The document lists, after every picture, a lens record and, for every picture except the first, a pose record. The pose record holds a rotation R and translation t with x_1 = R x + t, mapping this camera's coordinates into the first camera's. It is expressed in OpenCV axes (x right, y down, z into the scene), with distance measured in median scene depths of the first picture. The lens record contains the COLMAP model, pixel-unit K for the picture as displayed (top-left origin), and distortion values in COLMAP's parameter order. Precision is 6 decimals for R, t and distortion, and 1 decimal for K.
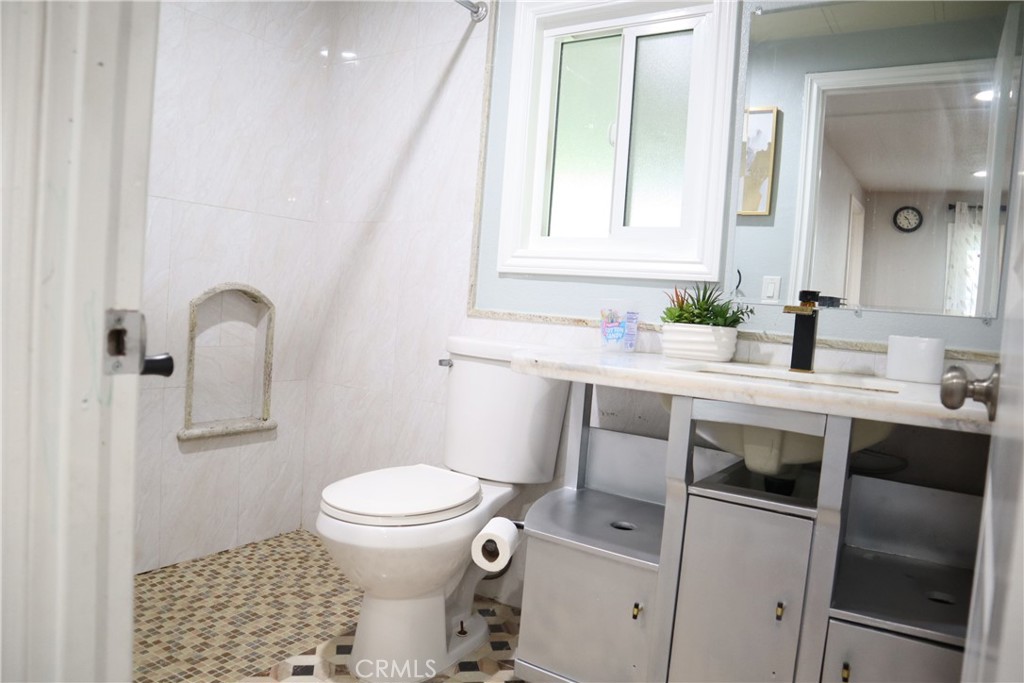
lens RADIAL K [[714.9, 0, 509.2], [0, 714.9, 344.5], [0, 0, 1]] dist [-0.131684, 0.088446]
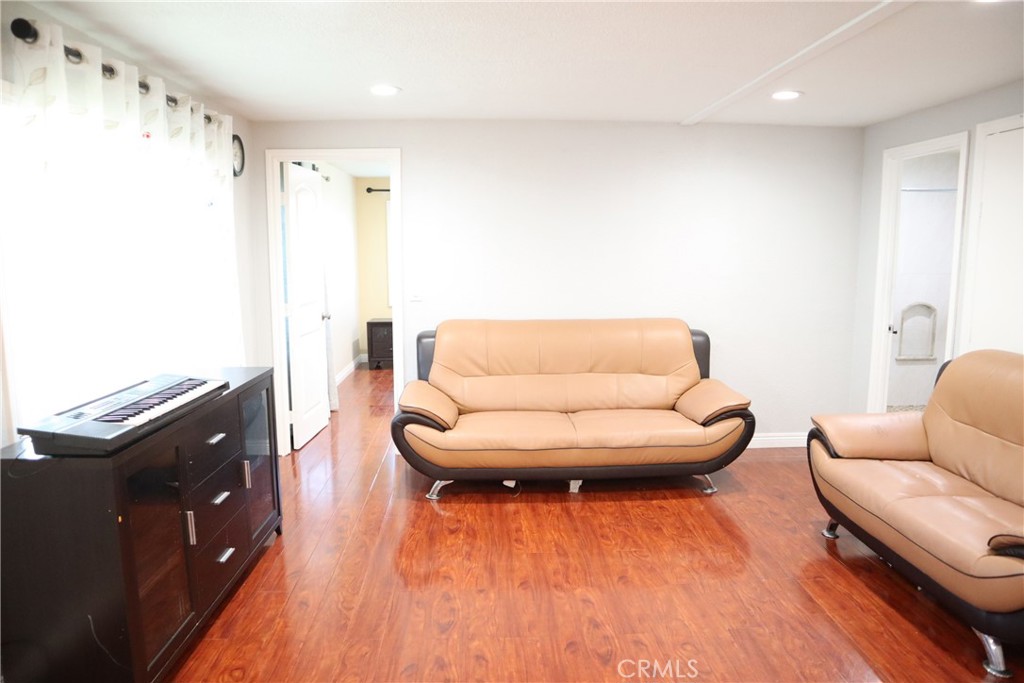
lens RADIAL K [[714.9, 0, 509.2], [0, 714.9, 344.5], [0, 0, 1]] dist [-0.131684, 0.088446]
pose [[0.582236, 0.038058, -0.812128, 0.826235], [-0.002097, 0.998971, 0.045310, -0.043817], [0.813017, -0.024678, 0.581717, -1.775140]]
